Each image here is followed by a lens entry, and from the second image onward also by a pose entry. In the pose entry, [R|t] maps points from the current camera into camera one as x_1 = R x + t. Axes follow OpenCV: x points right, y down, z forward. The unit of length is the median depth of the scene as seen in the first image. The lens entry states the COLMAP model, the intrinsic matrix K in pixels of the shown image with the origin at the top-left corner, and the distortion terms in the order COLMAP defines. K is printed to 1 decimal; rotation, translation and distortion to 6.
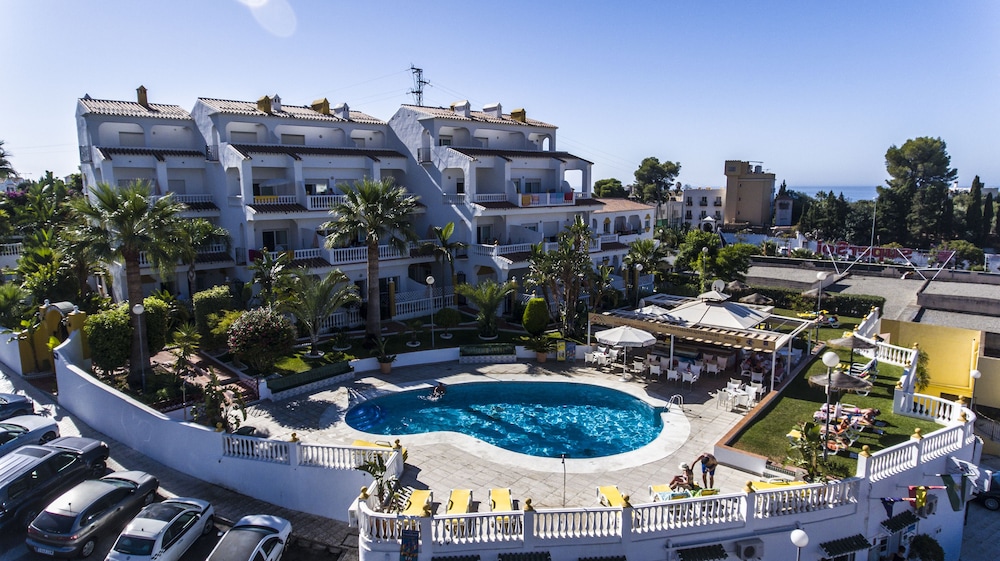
lens RADIAL K [[589.3, 0, 505.9], [0, 589.3, 277.0], [0, 0, 1]] dist [-0.002773, -0.001208]
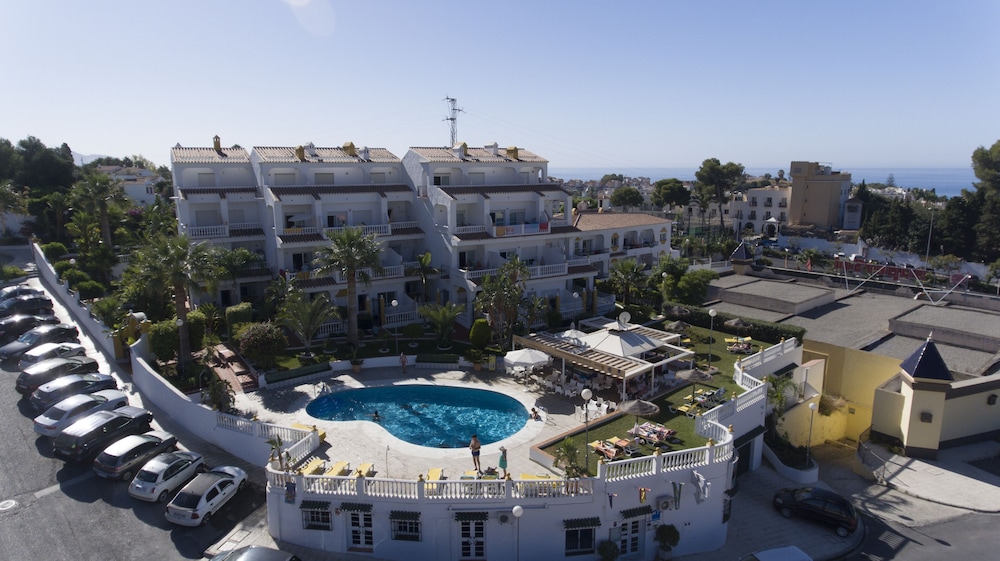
lens RADIAL K [[589.3, 0, 505.9], [0, 589.3, 277.0], [0, 0, 1]] dist [-0.002773, -0.001208]
pose [[0.984174, 0.034770, -0.173762, 0.355271], [-0.029177, 0.998974, 0.034639, -0.110098], [0.174789, -0.029021, 0.984178, -0.251400]]
